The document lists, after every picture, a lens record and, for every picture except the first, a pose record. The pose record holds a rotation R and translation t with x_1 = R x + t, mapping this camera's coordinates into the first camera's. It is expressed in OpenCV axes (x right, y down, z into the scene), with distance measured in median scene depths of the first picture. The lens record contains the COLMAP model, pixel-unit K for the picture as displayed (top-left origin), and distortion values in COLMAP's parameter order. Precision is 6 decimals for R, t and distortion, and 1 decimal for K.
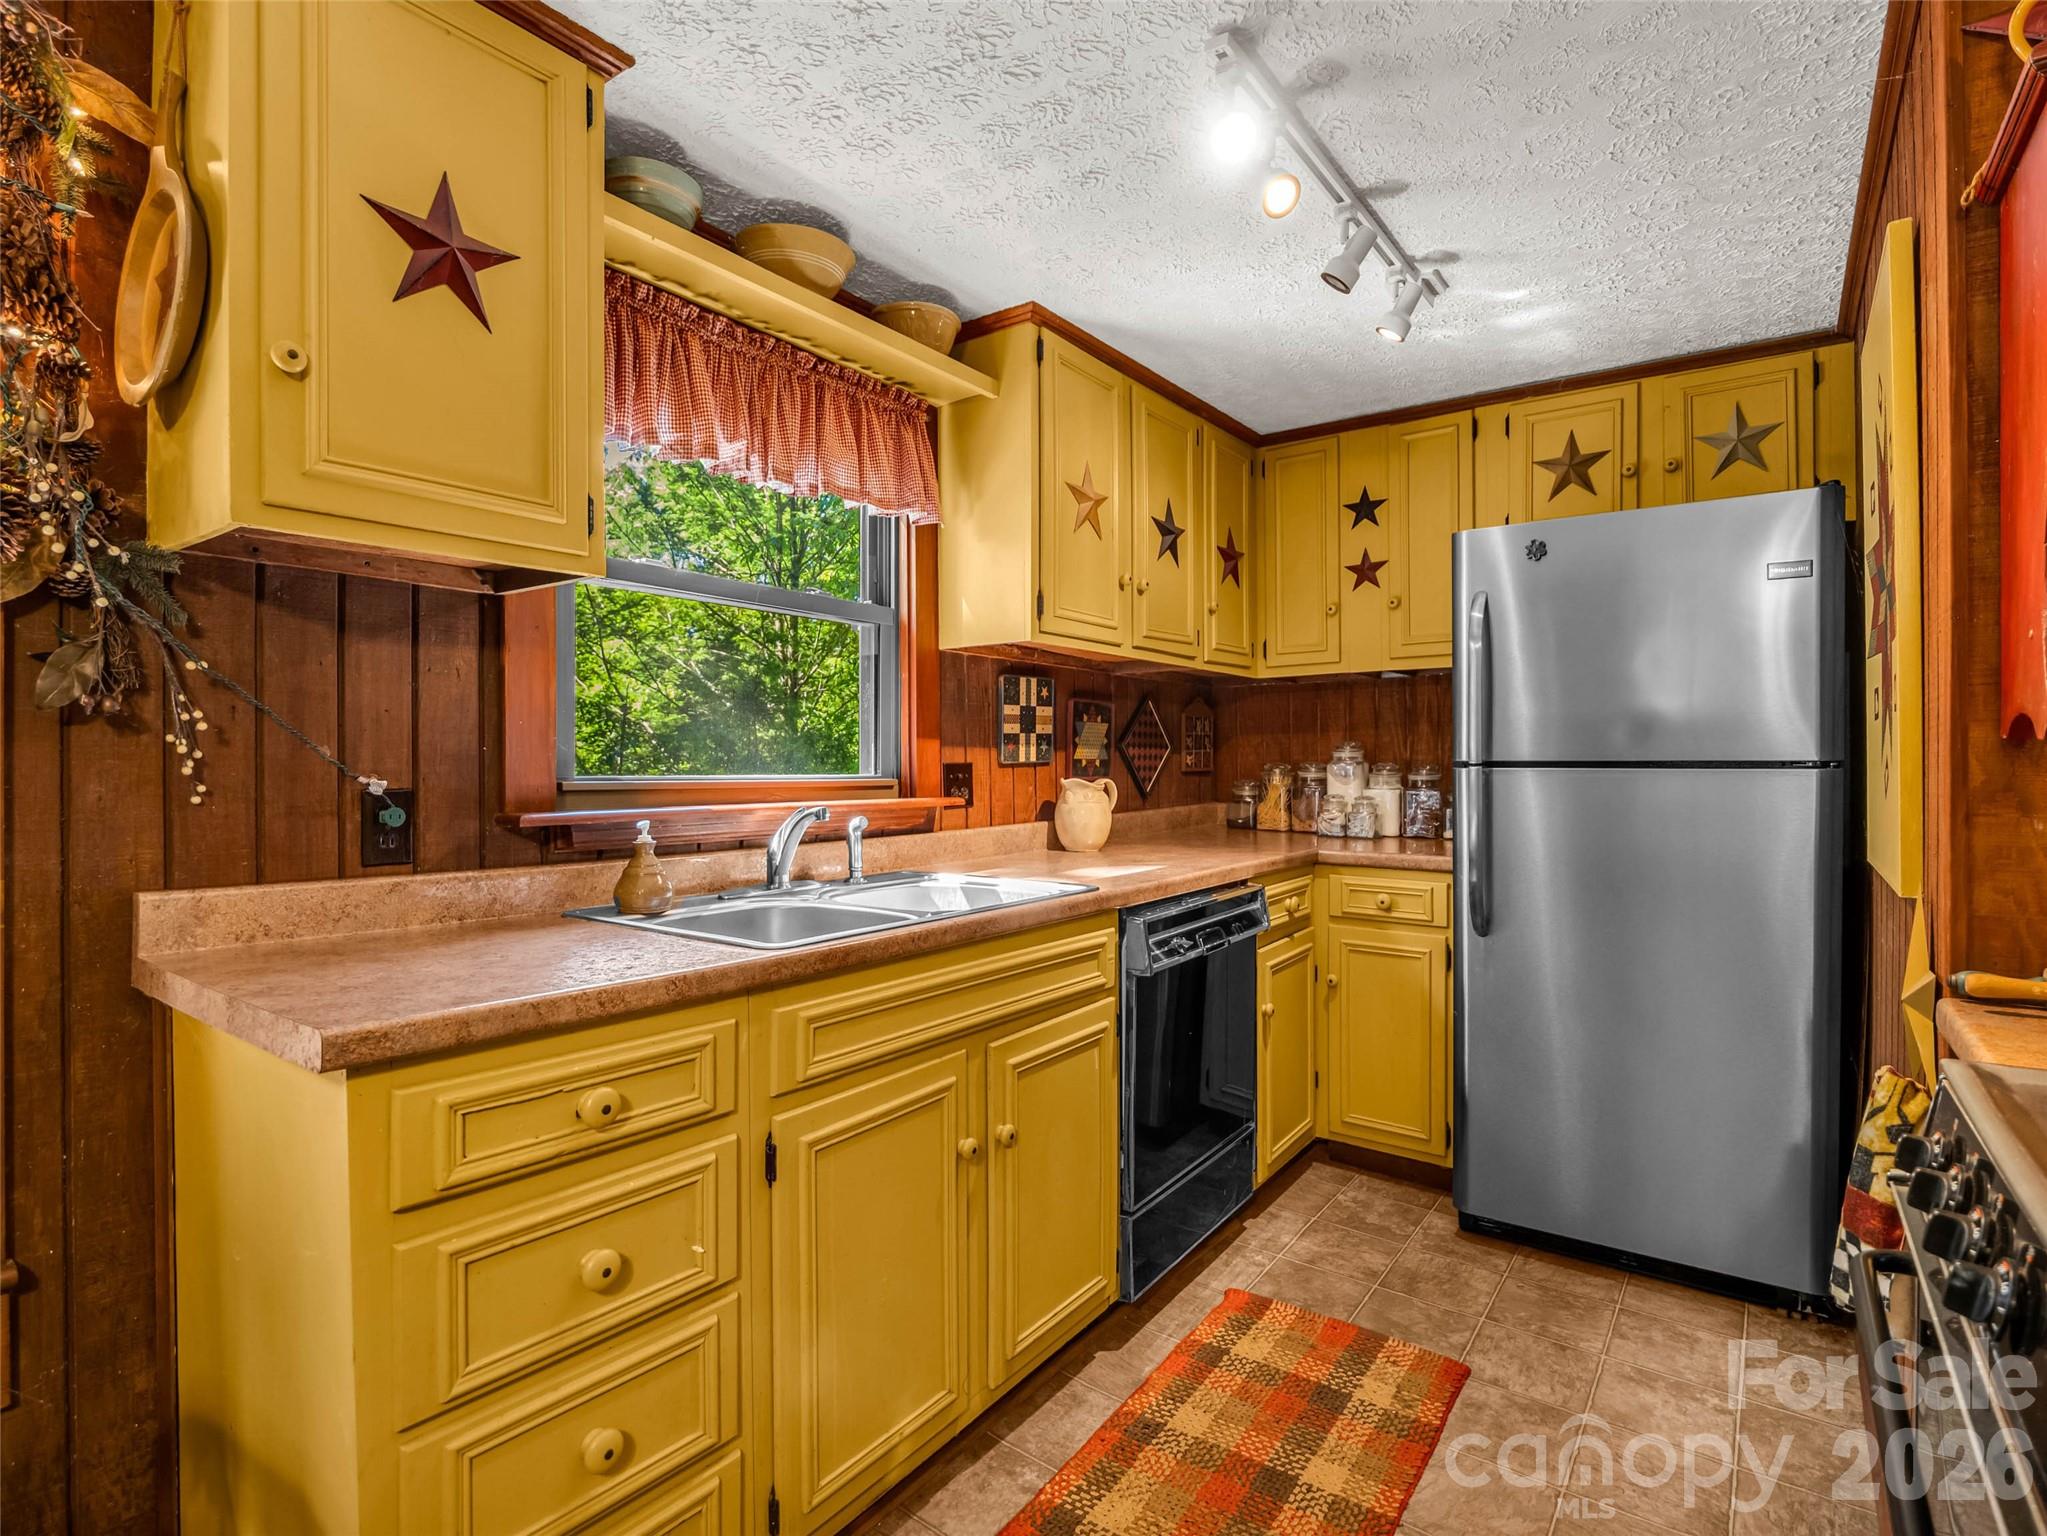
lens RADIAL K [[1027.5, 0, 1017.0], [0, 1027.5, 768.4], [0, 0, 1]] dist [-0.017316, -0.001842]
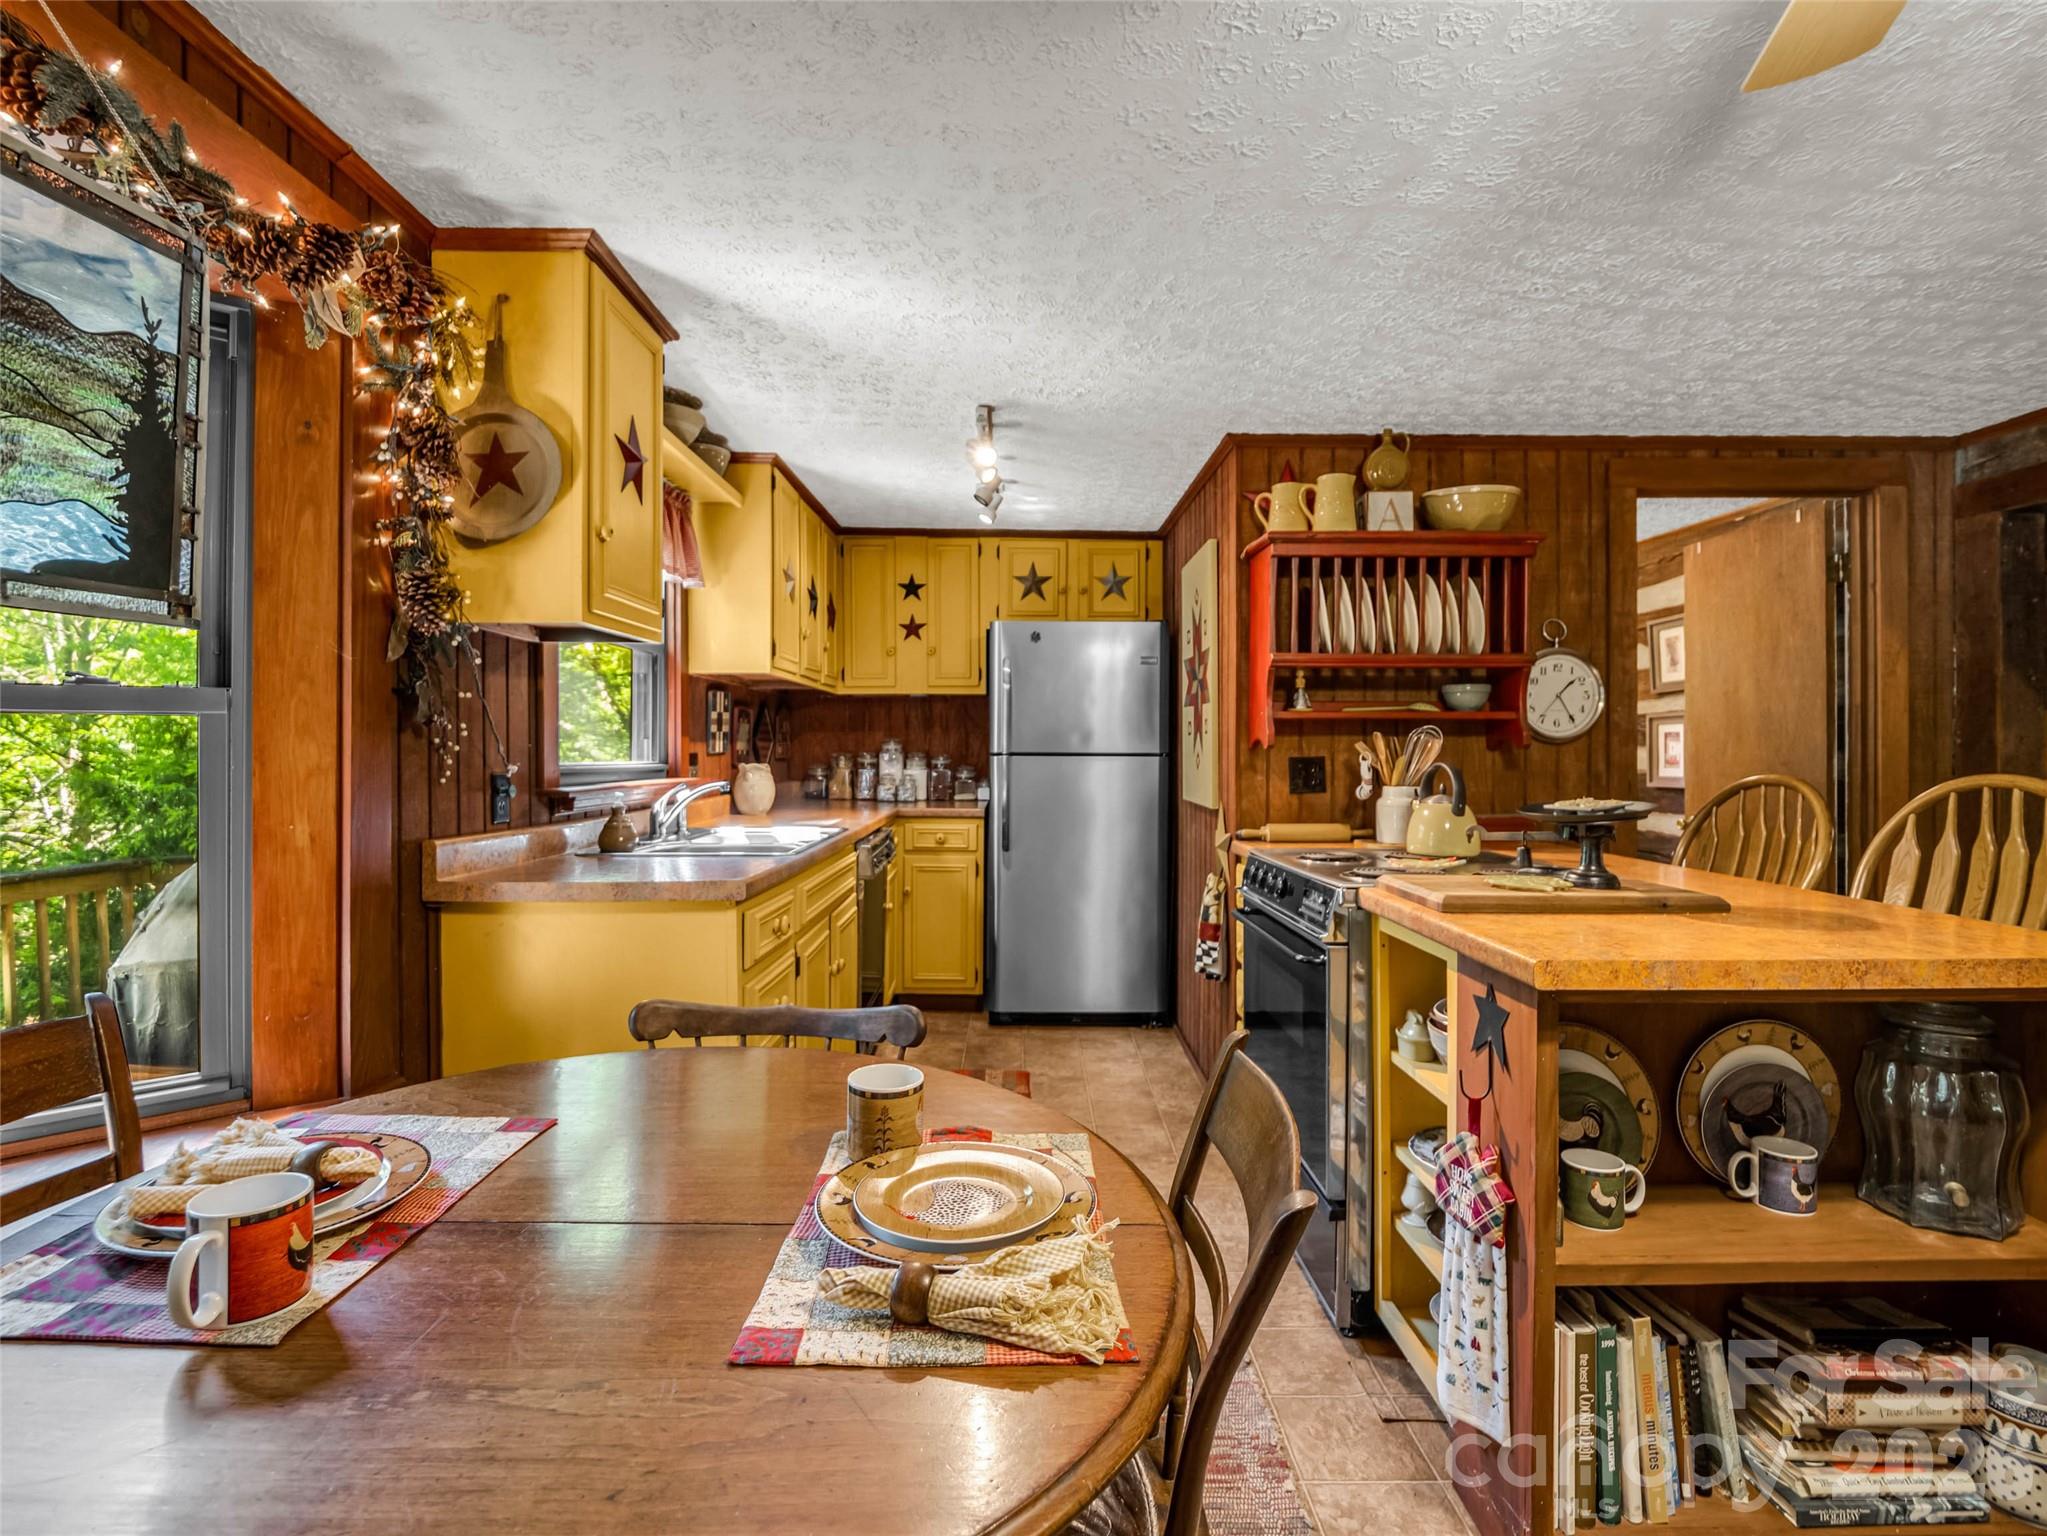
lens RADIAL K [[1027.5, 0, 1000.5], [0, 1027.5, 750.2], [0, 0, 1]] dist [-0.017316, -0.001842]
pose [[0.808357, 0.001870, 0.588690, -0.545885], [-0.000511, 0.999997, -0.002475, -0.006324], [-0.588692, 0.001700, 0.808355, -0.390998]]
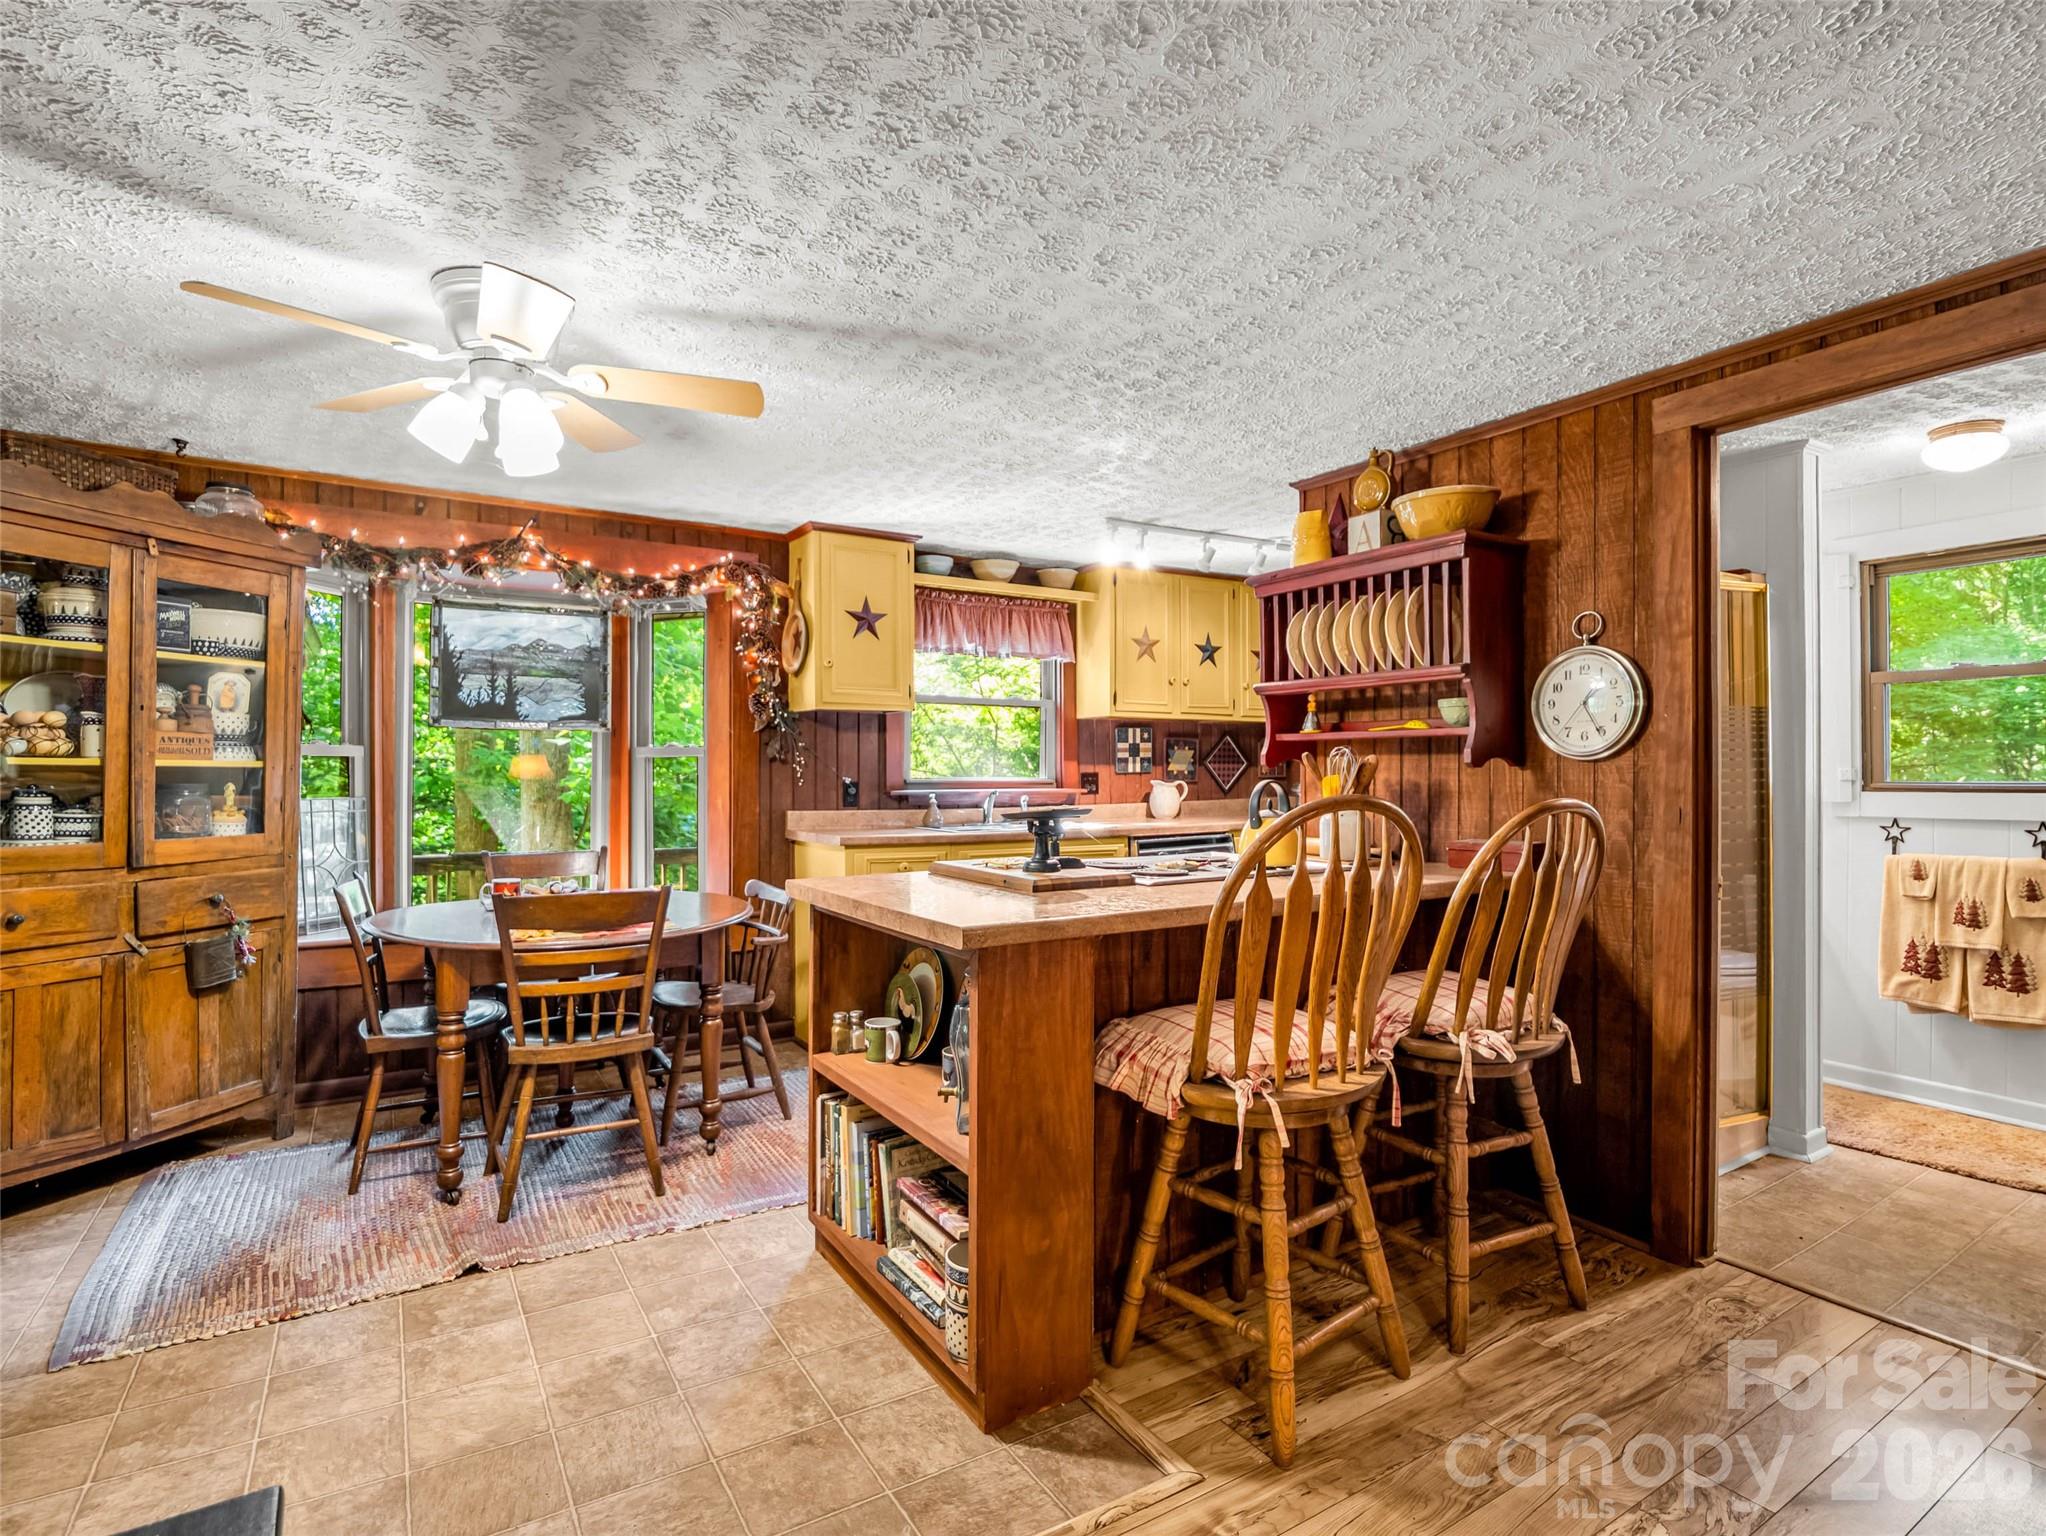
lens RADIAL K [[1027.0, 0, 1006.6], [0, 1027.0, 776.6], [0, 0, 1]] dist [-0.017316, -0.001842]
pose [[0.927409, 0.003562, -0.374032, 0.554240], [-0.002703, 0.999992, 0.002822, -0.002507], [0.374039, -0.001606, 0.927412, -0.961269]]
